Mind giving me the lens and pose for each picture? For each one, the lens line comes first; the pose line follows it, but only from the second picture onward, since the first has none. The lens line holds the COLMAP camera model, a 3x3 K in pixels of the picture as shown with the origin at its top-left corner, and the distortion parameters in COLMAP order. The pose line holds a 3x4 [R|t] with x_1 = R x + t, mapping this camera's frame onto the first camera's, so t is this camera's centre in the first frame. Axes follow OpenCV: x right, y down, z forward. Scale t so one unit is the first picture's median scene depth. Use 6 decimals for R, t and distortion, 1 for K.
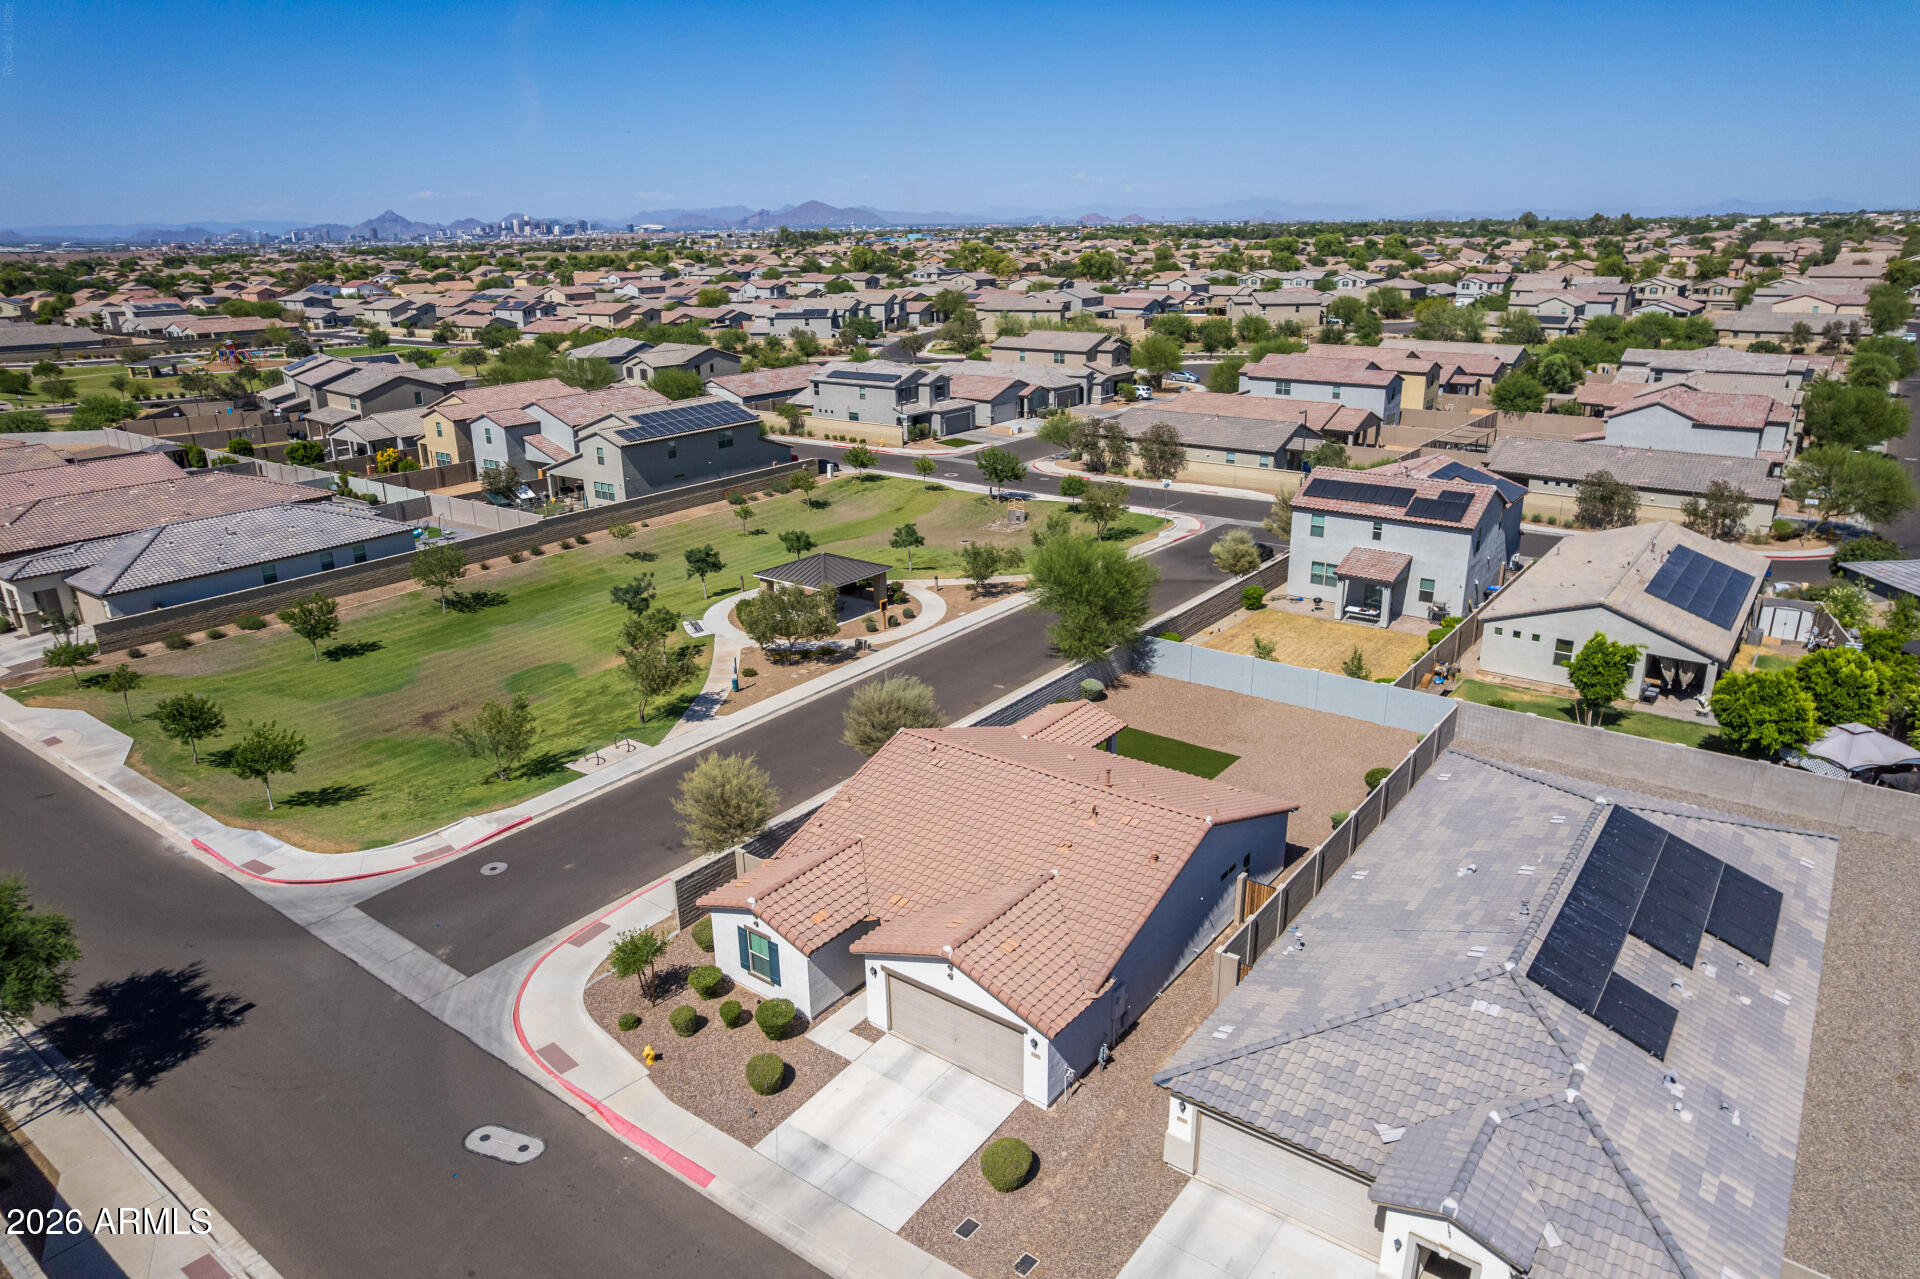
lens RADIAL K [[1228.8, 0, 964.9], [0, 1228.8, 642.2], [0, 0, 1]] dist [-0.072597, 0.065029]
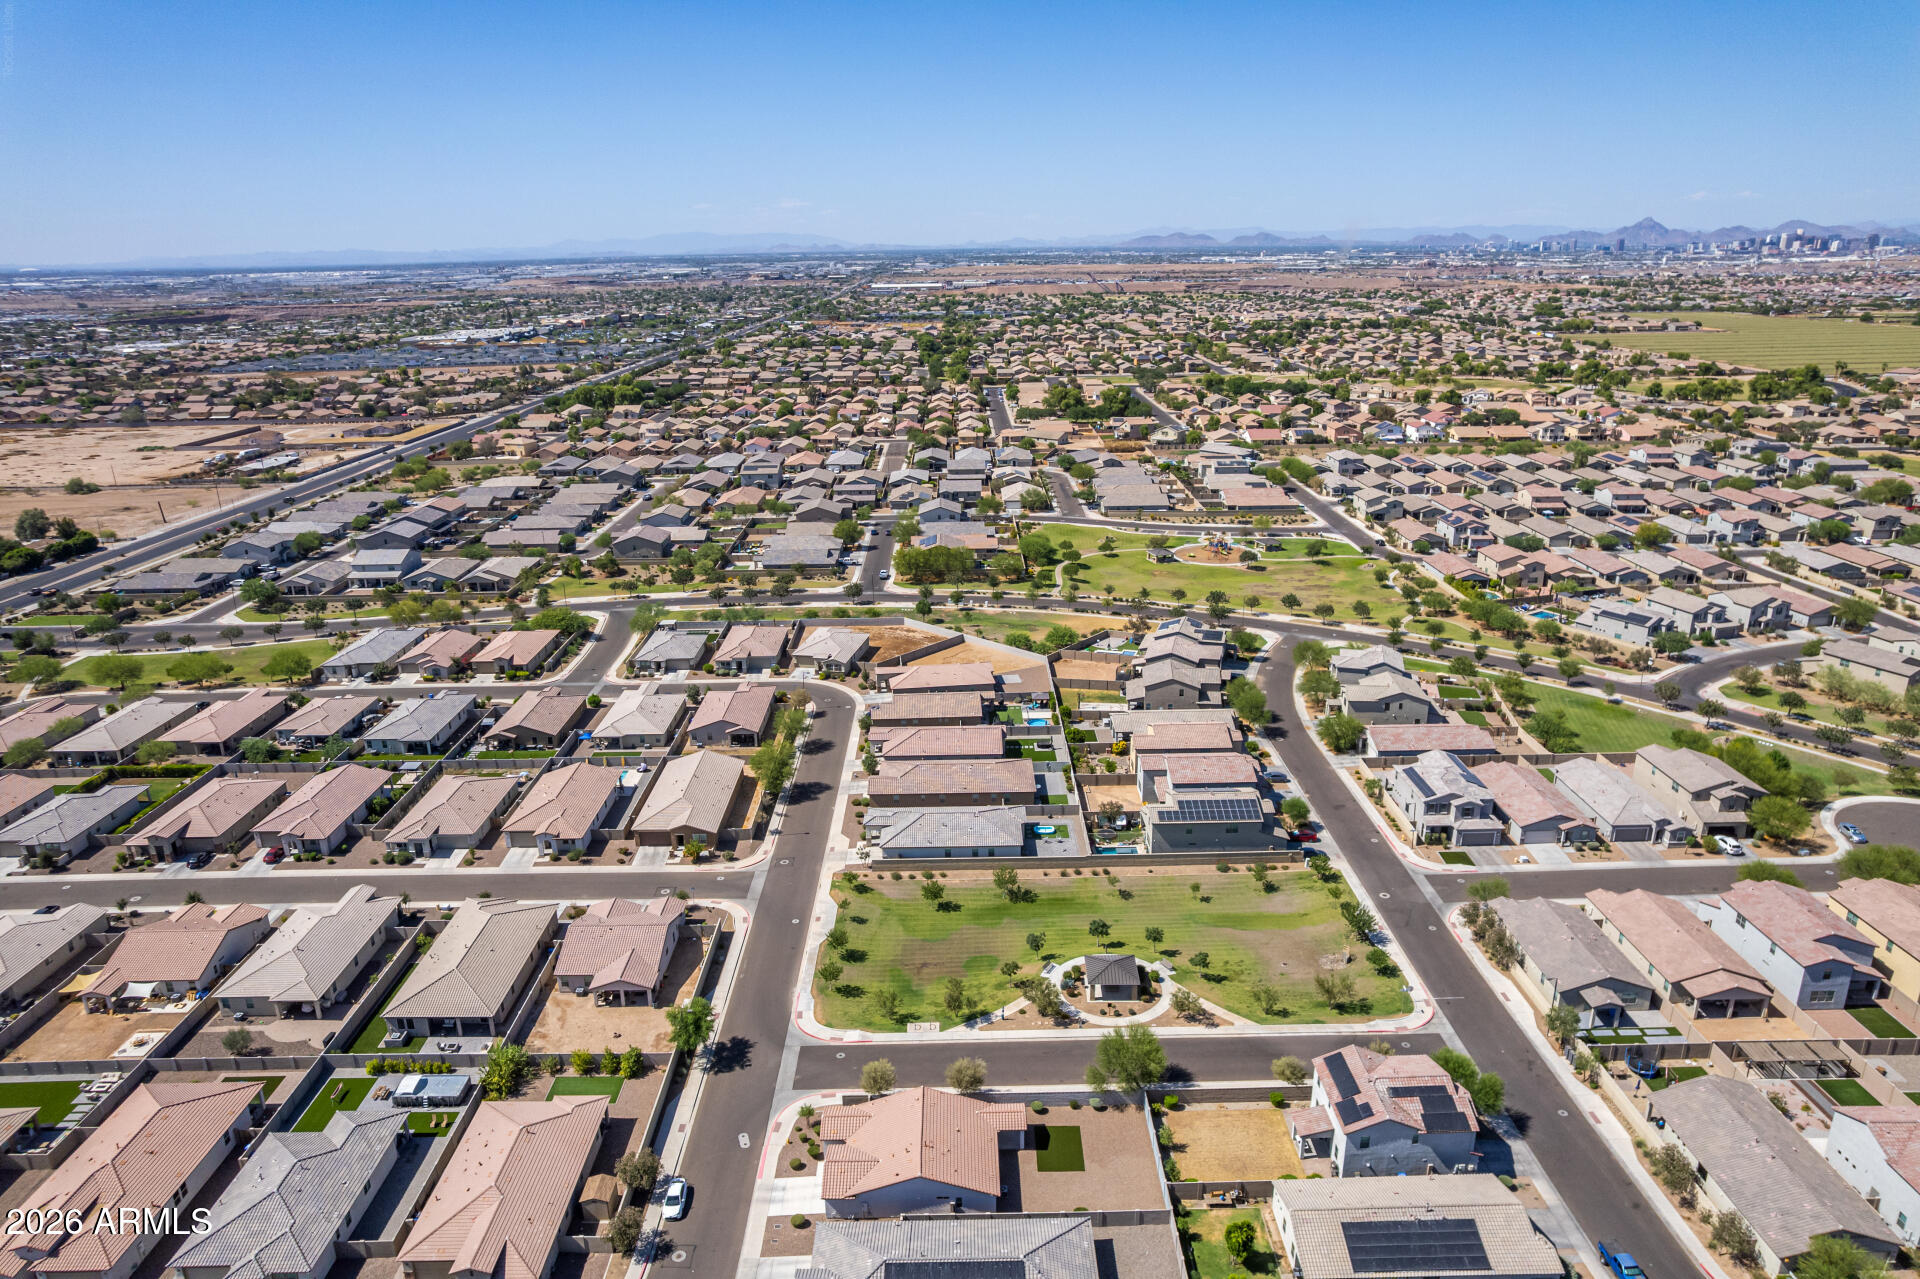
lens RADIAL K [[1228.8, 0, 964.9], [0, 1228.8, 642.2], [0, 0, 1]] dist [-0.072597, 0.065029]
pose [[0.607843, 0.250933, -0.753366, 1.380880], [-0.252314, 0.960620, 0.116389, -0.934261], [0.752904, 0.119338, 0.647220, -0.617517]]
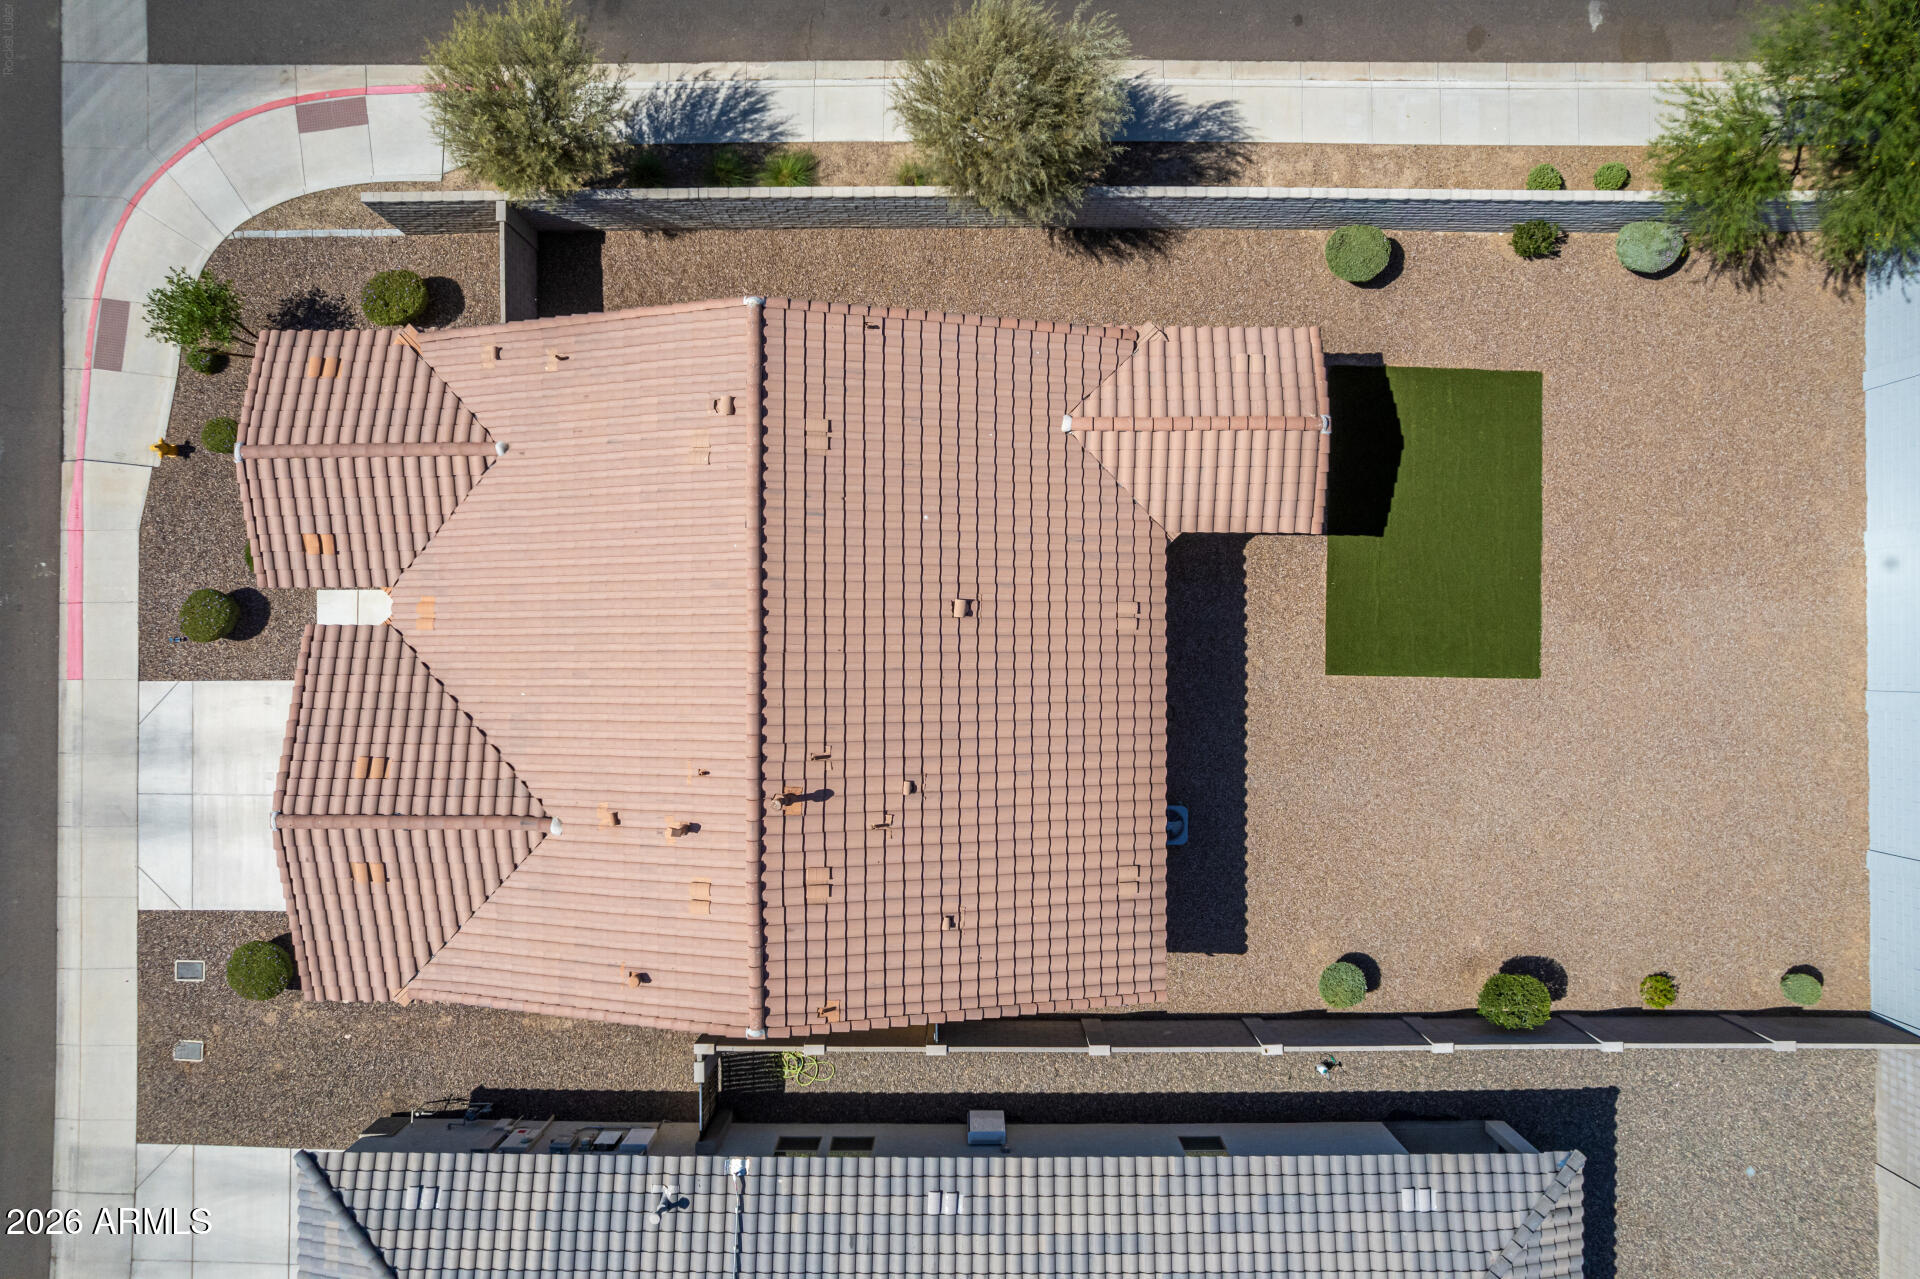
lens RADIAL K [[1228.8, 0, 964.9], [0, 1228.8, 642.2], [0, 0, 1]] dist [-0.072597, 0.065029]
pose [[0.601004, 0.799225, 0.005747, 0.072869], [-0.265573, 0.192914, 0.944593, -0.273865], [0.753834, -0.569231, 0.328194, 0.638105]]
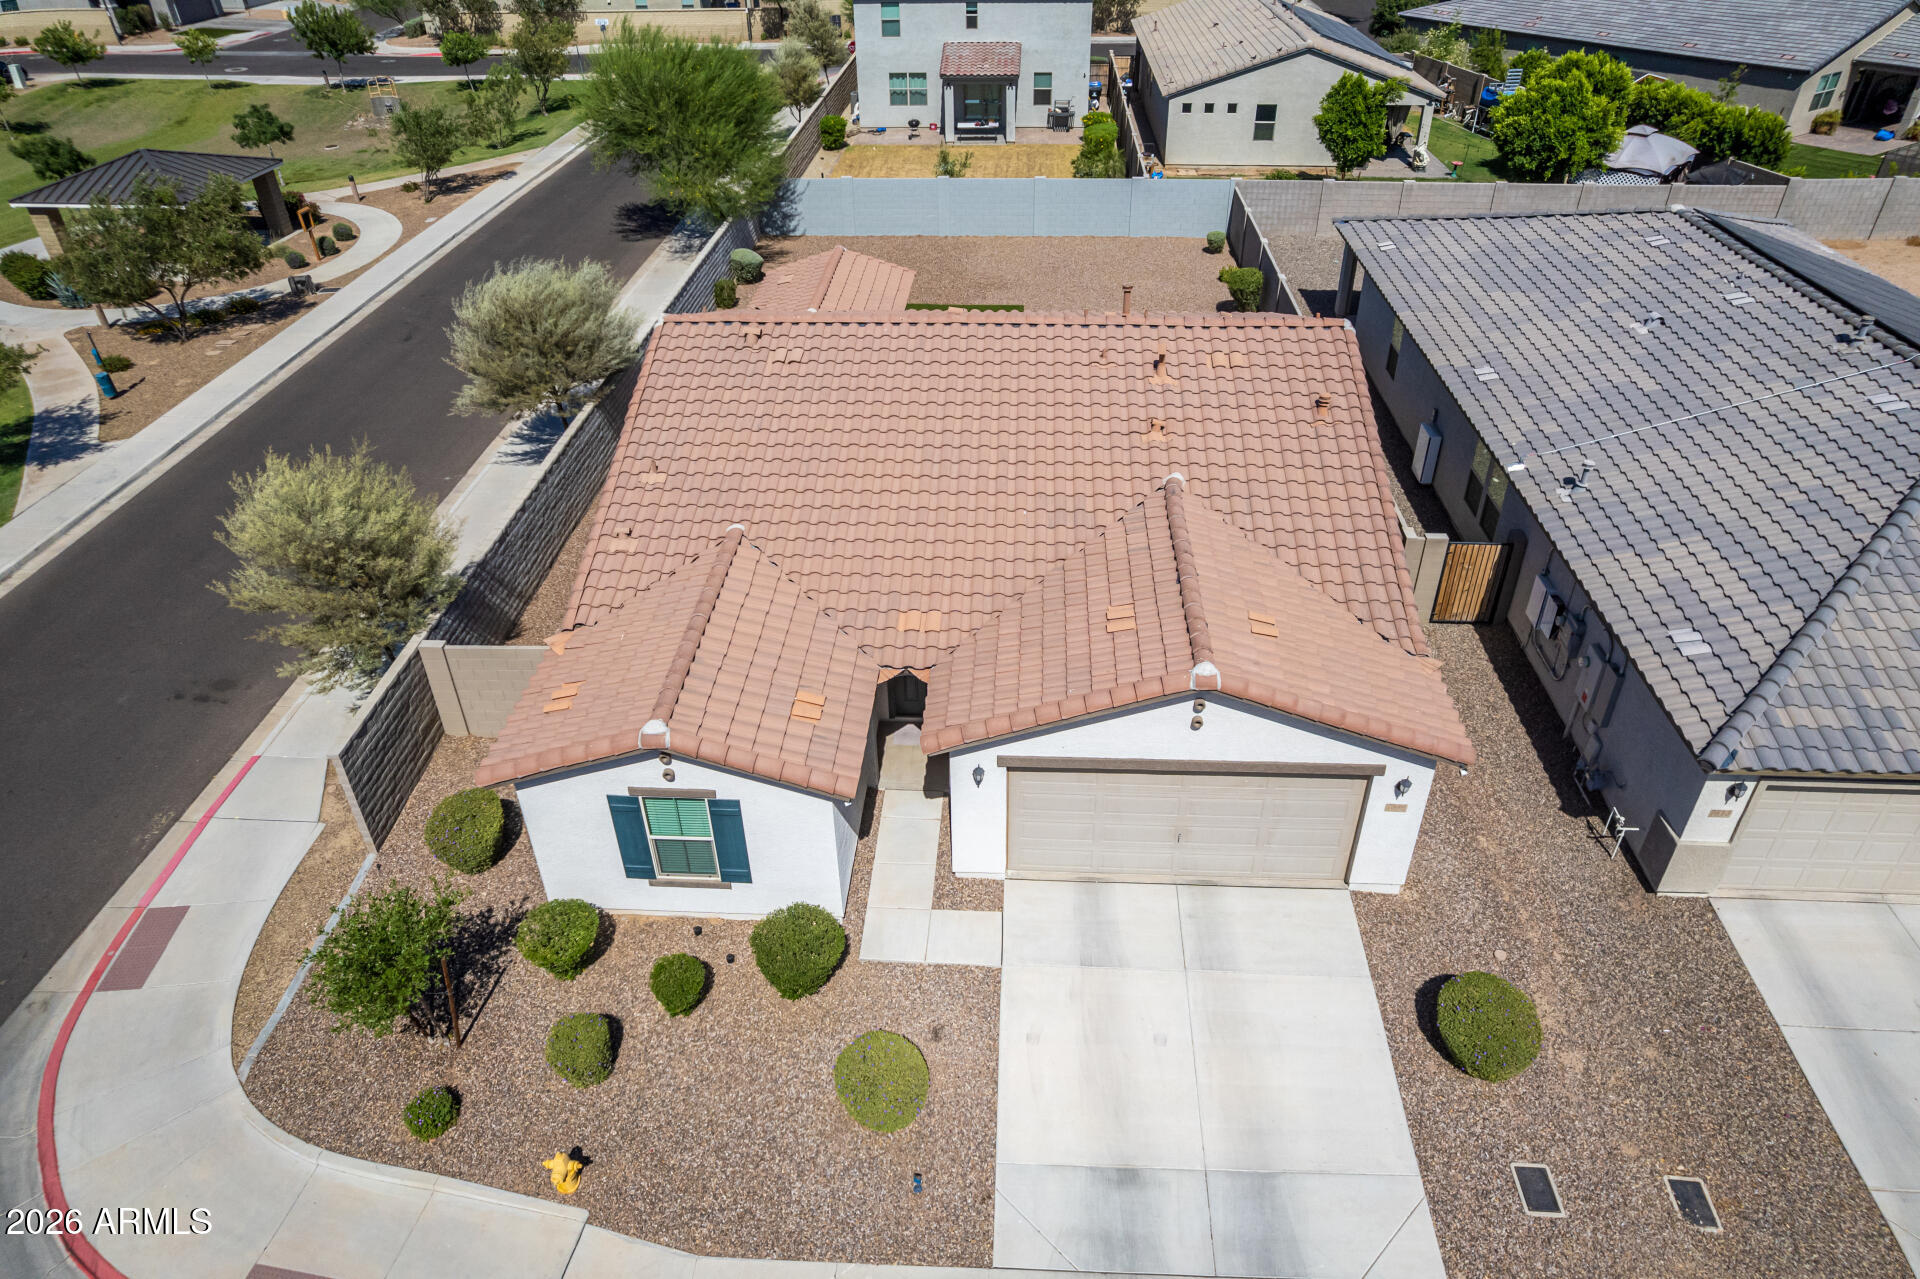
lens RADIAL K [[1228.8, 0, 964.9], [0, 1228.8, 642.2], [0, 0, 1]] dist [-0.072597, 0.065029]
pose [[0.830267, -0.314174, 0.460382, -0.167571], [0.180952, 0.933193, 0.310495, 0.047588], [-0.527174, -0.174487, 0.831650, 0.381184]]
